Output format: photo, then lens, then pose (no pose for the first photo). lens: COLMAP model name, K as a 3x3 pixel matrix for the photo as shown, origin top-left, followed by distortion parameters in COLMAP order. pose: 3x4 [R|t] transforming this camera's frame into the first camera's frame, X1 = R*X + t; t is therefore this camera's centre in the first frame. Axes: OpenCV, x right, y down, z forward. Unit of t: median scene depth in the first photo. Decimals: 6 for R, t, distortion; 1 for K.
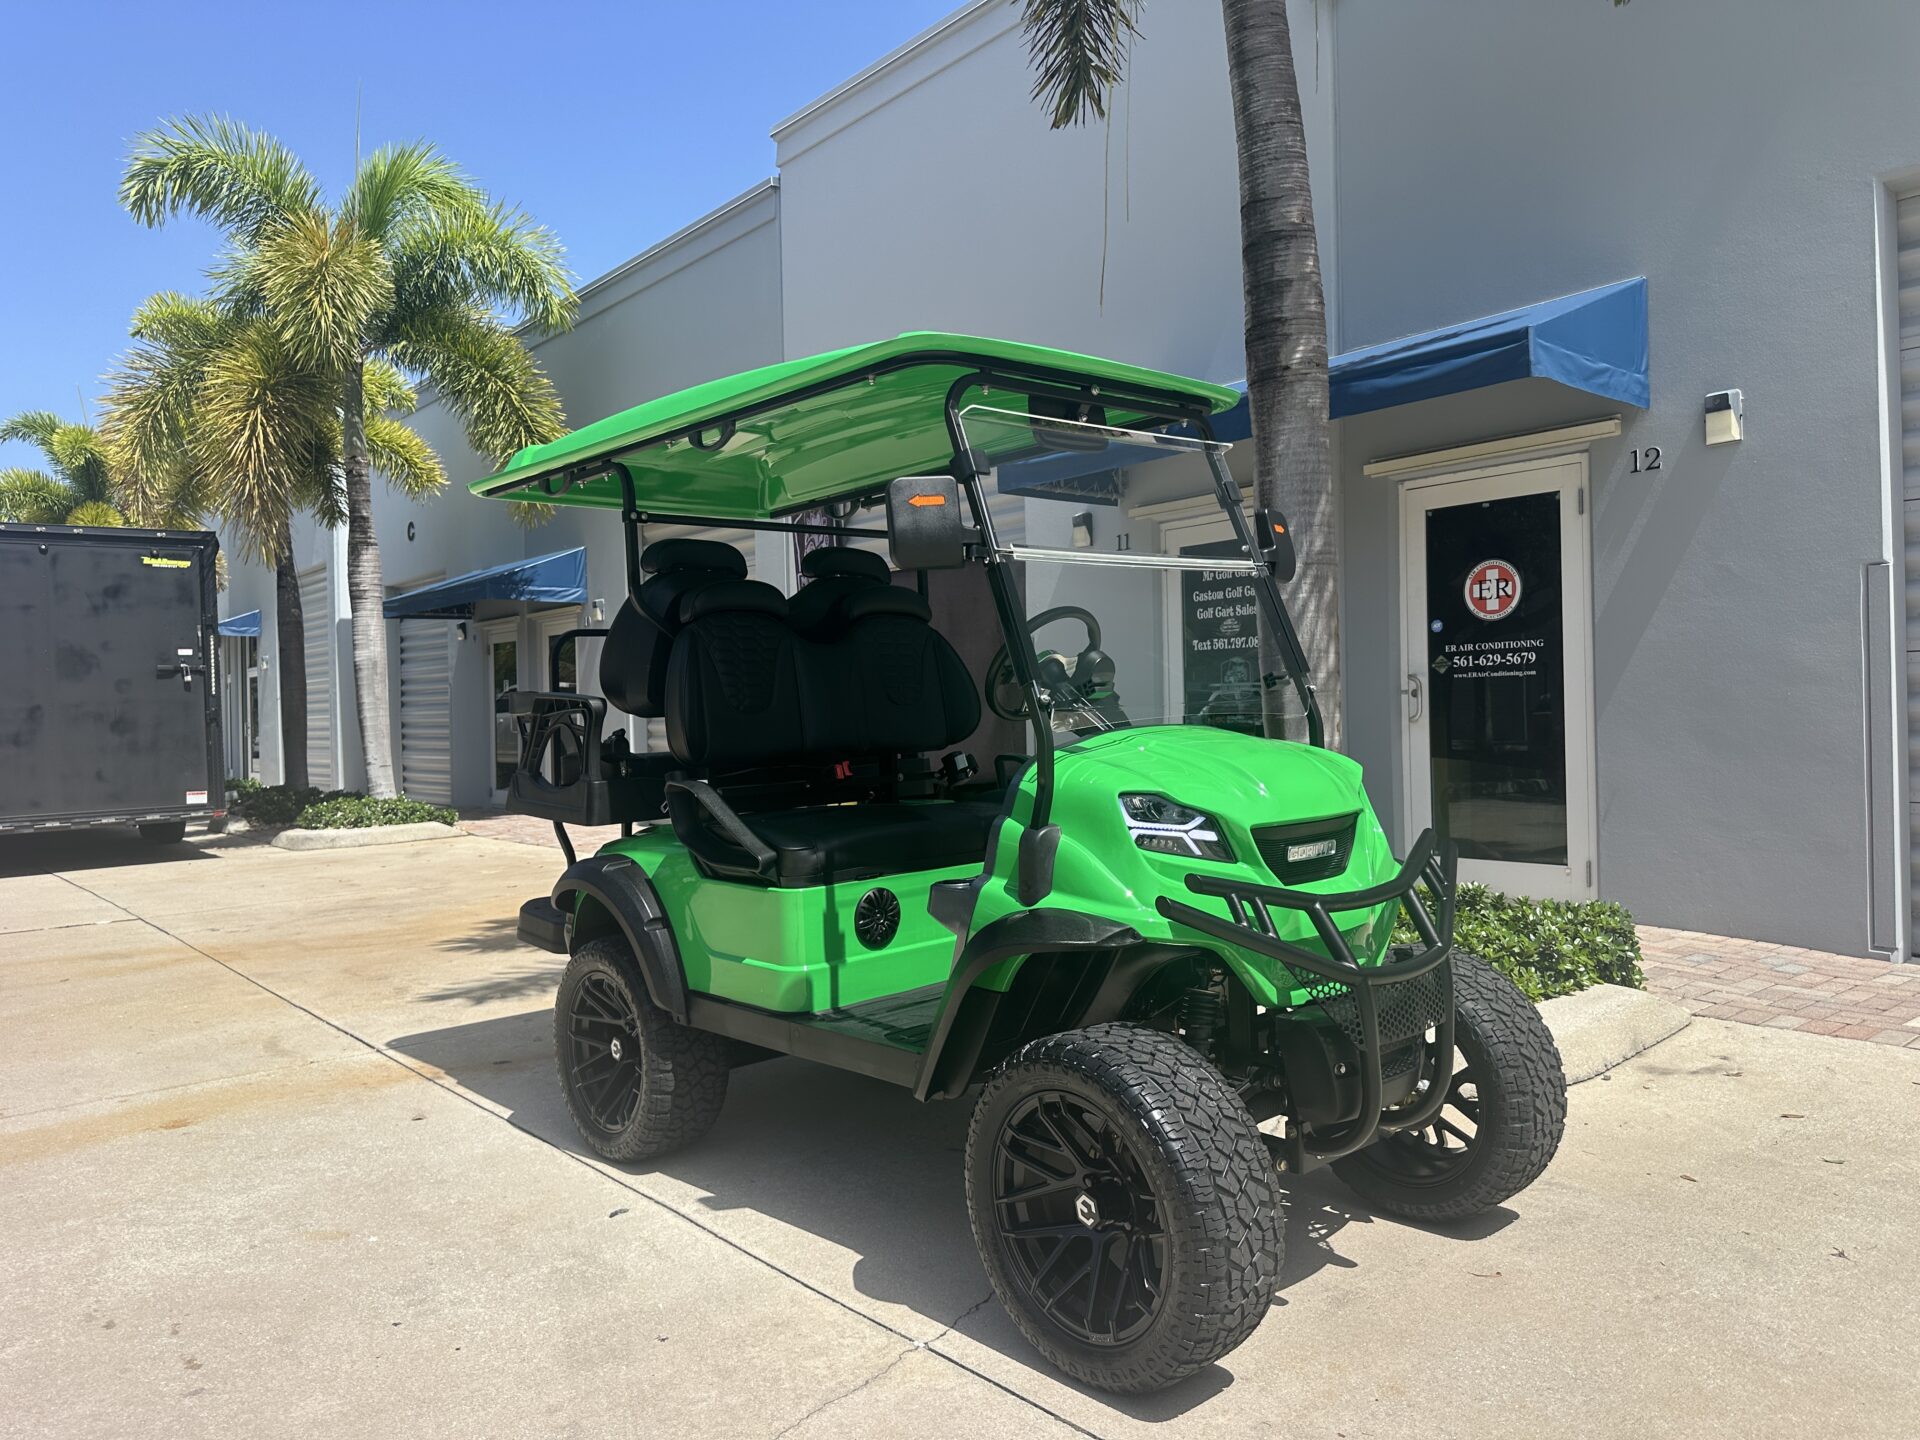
lens RADIAL K [[1338.0, 0, 965.2], [0, 1338.0, 724.3], [0, 0, 1]] dist [0.108474, -0.186959]
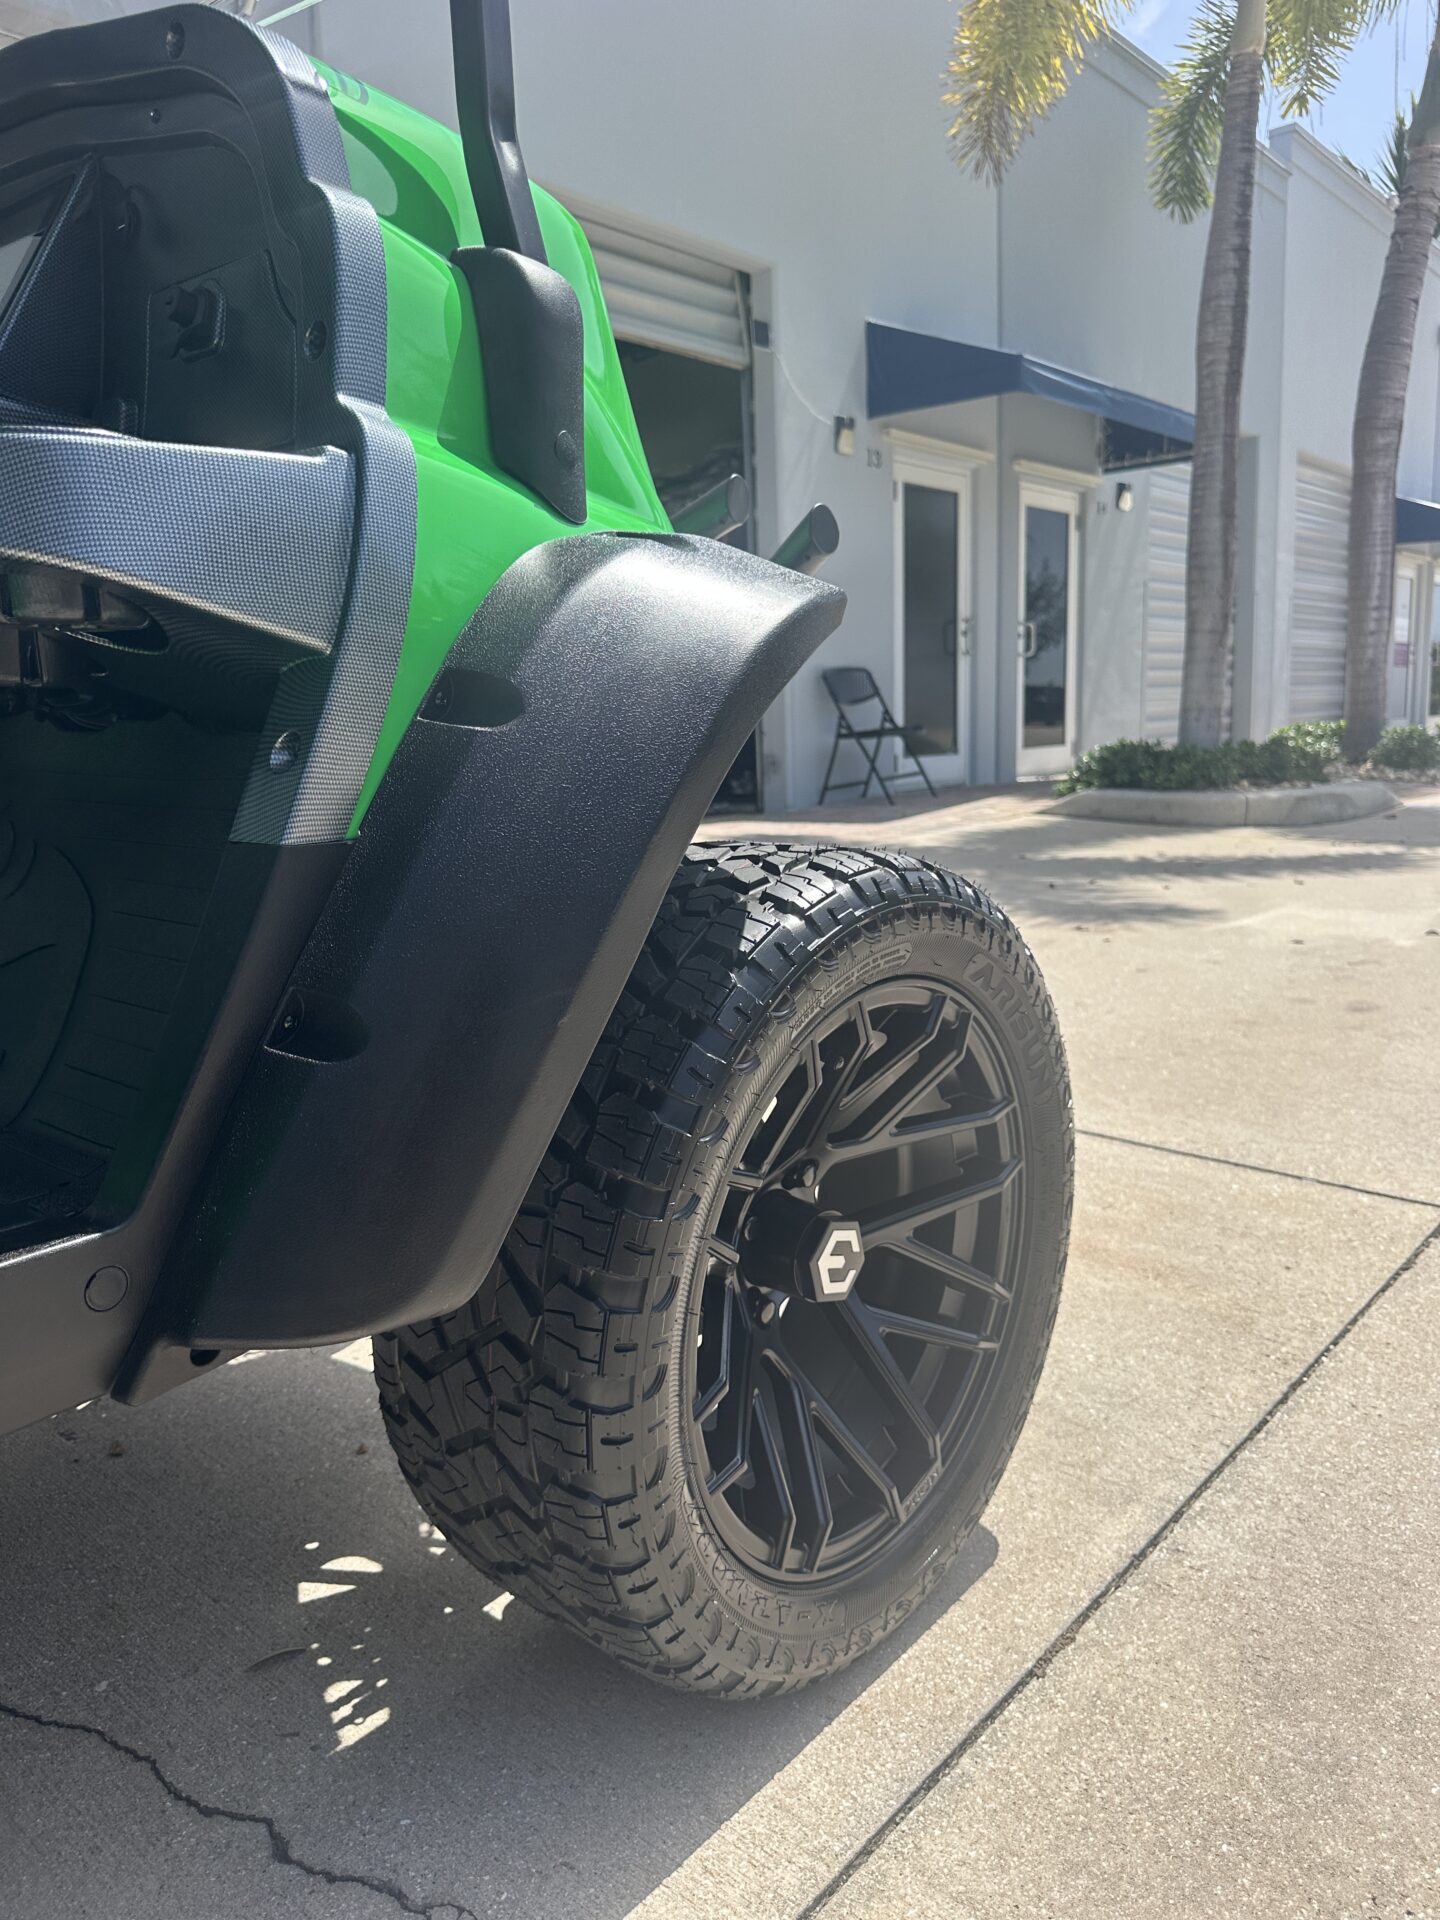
lens RADIAL K [[1383.9, 0, 717.3], [0, 1383.9, 954.4], [0, 0, 1]] dist [0.018629, -0.026536]
pose [[-0.145902, -0.140383, 0.979288, -0.187247], [0.039492, 0.988265, 0.147553, 0.124182], [-0.988510, 0.060202, -0.138646, 0.667766]]
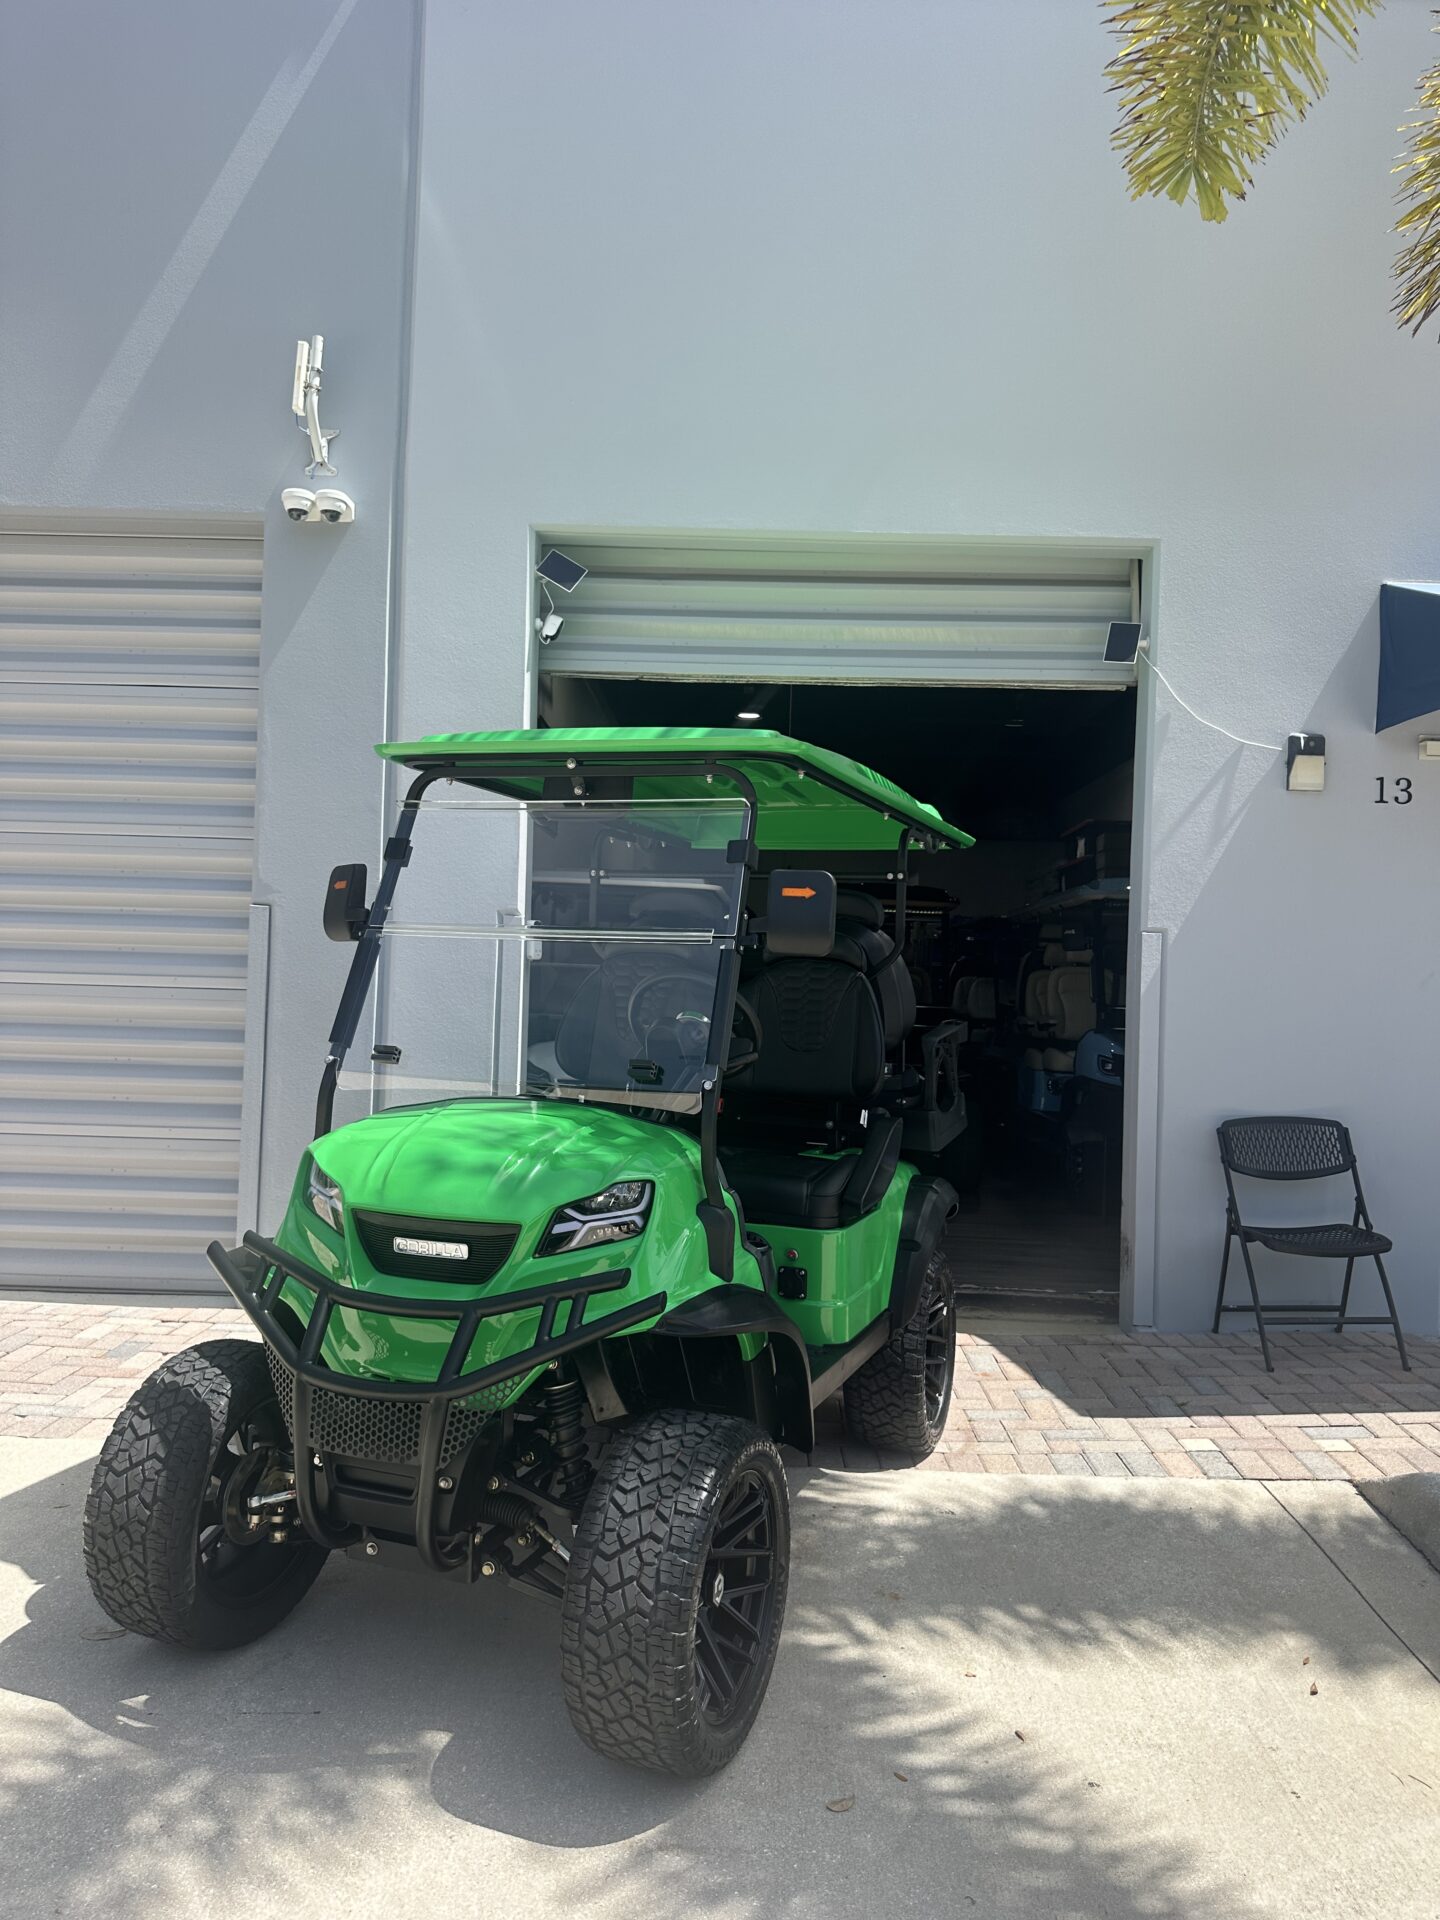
lens RADIAL K [[1357.0, 0, 720.0], [0, 1357.0, 960.4], [0, 0, 1]] dist [0.035028, -0.049485]
pose [[0.661691, 0.052512, 0.747936, 0.645441], [-0.041554, 0.998580, -0.033347, -0.089450], [-0.748625, -0.009014, 0.662933, -0.370130]]
